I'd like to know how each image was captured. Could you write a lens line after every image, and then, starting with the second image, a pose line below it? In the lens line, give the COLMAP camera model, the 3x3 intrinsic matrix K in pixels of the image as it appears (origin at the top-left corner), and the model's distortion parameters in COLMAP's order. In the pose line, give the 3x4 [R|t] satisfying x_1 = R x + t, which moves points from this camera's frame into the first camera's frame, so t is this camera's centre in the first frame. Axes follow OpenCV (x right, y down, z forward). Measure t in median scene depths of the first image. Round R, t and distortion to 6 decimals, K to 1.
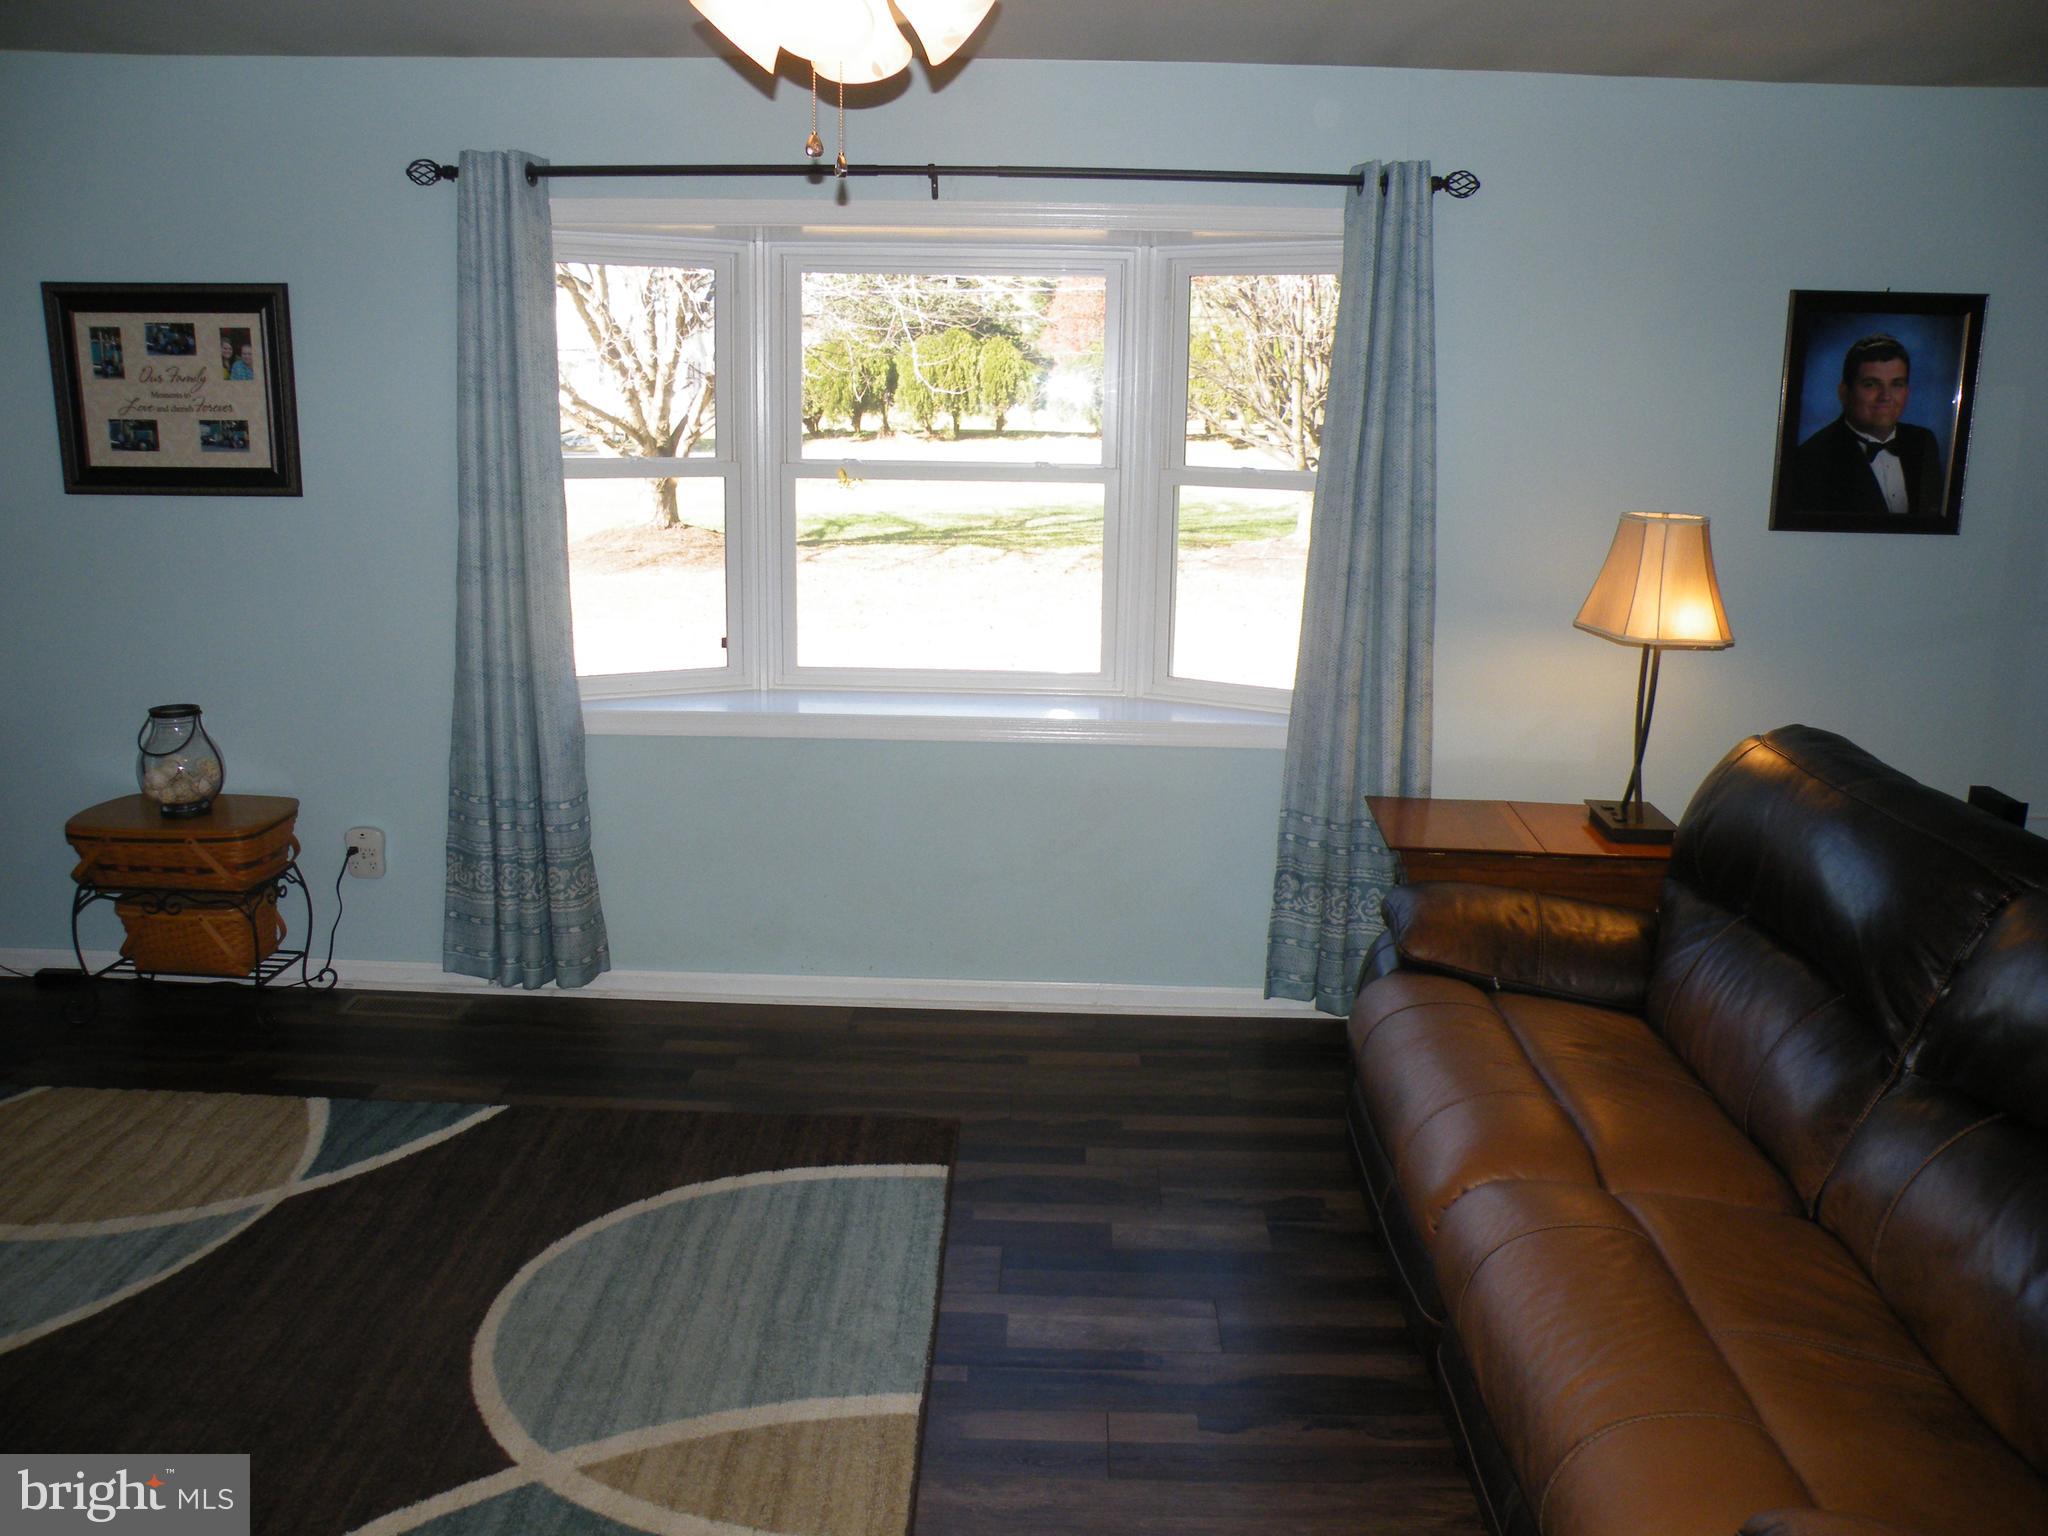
lens RADIAL K [[1663.4, 0, 1043.8], [0, 1663.4, 777.9], [0, 0, 1]] dist [-0.146865, 0.130968]
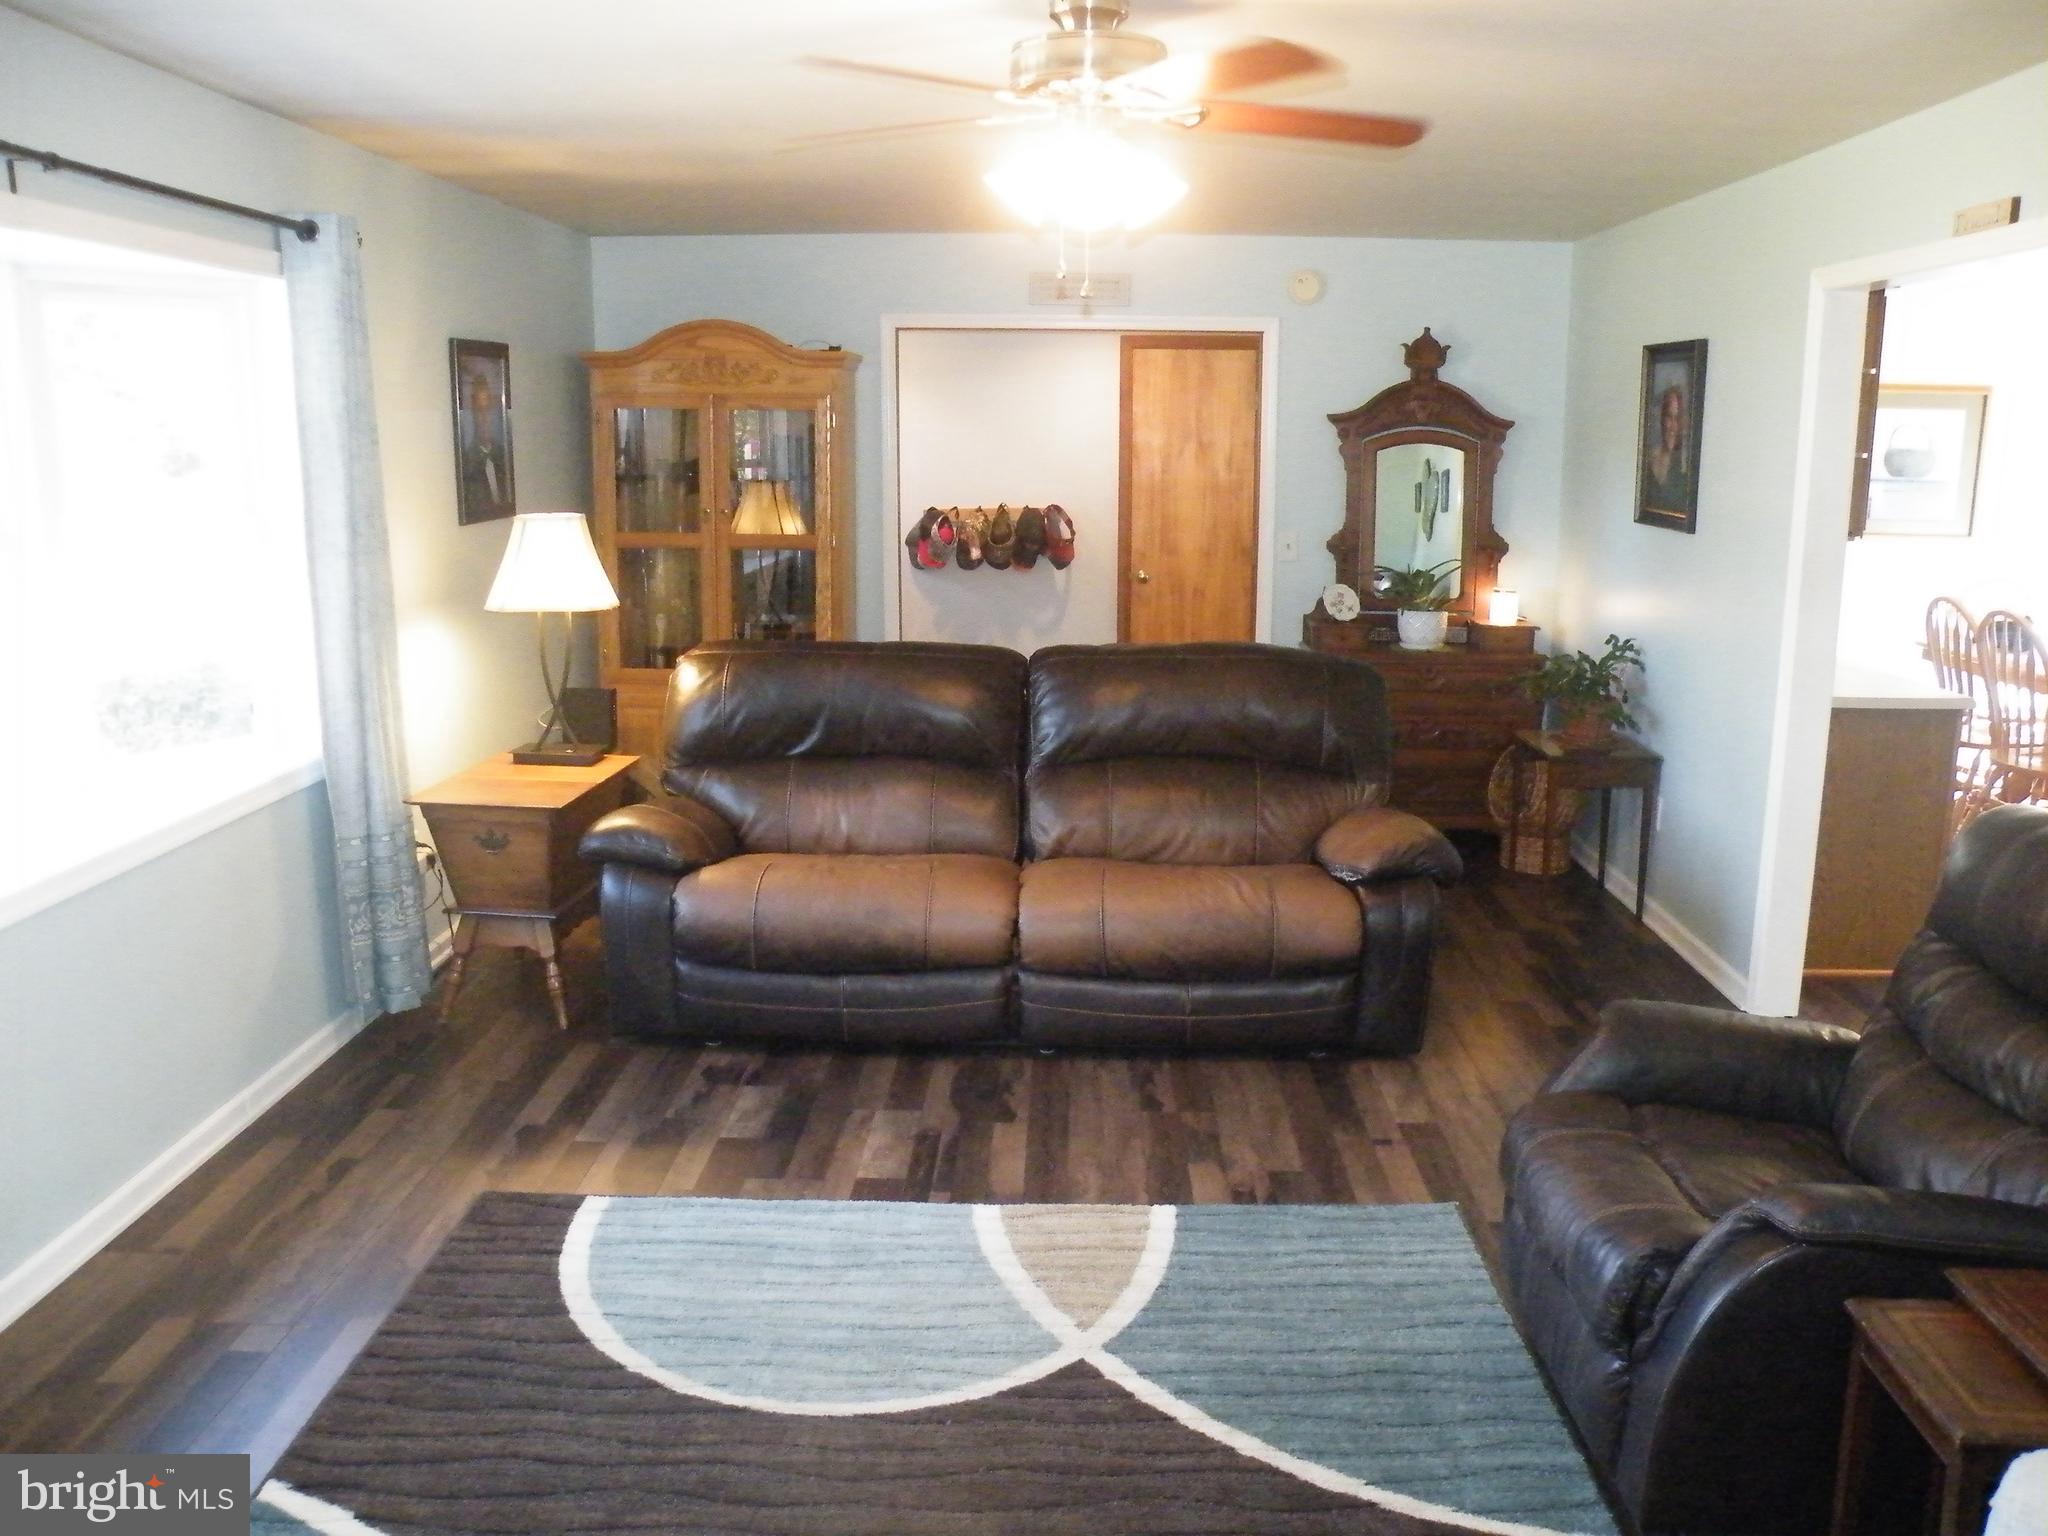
lens RADIAL K [[1663.4, 0, 1026.8], [0, 1663.4, 783.4], [0, 0, 1]] dist [-0.146865, 0.130968]
pose [[0.026687, -0.228150, 0.973260, -0.835660], [0.232576, 0.948307, 0.215923, -0.135351], [-0.972212, 0.220595, 0.078369, 0.521270]]
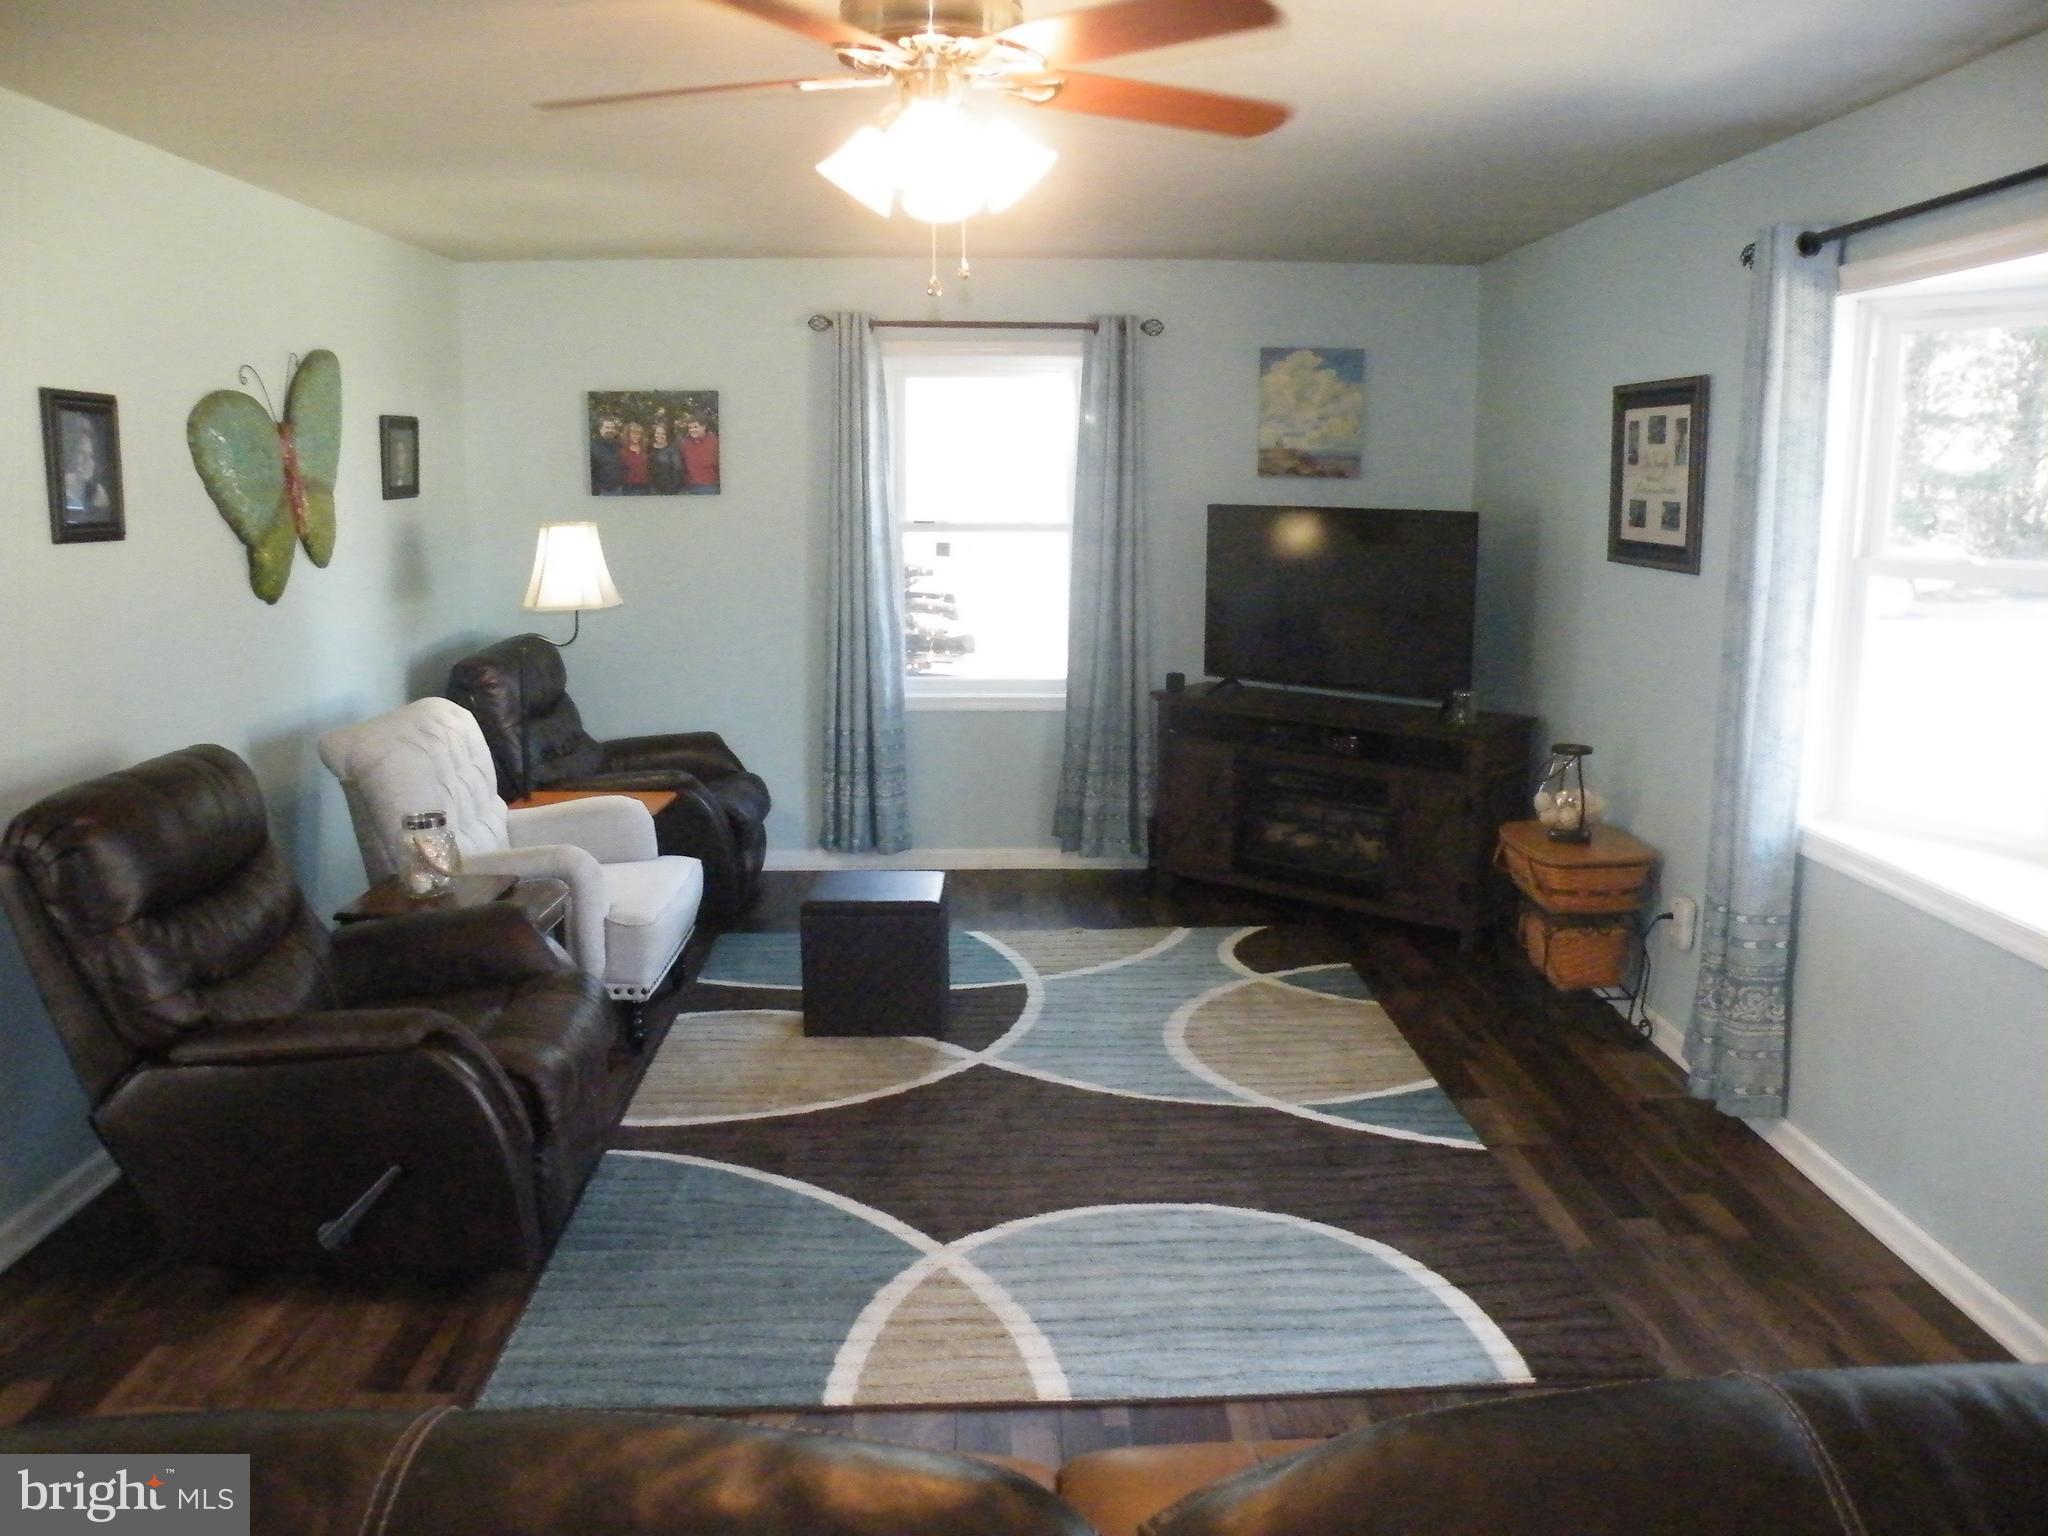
lens RADIAL K [[1663.4, 0, 1034.5], [0, 1663.4, 785.3], [0, 0, 1]] dist [-0.146865, 0.130968]
pose [[0.053588, 0.169185, -0.984126, 0.598587], [-0.227310, 0.961735, 0.152958, -0.108859], [0.972347, 0.215505, 0.089995, 0.526934]]
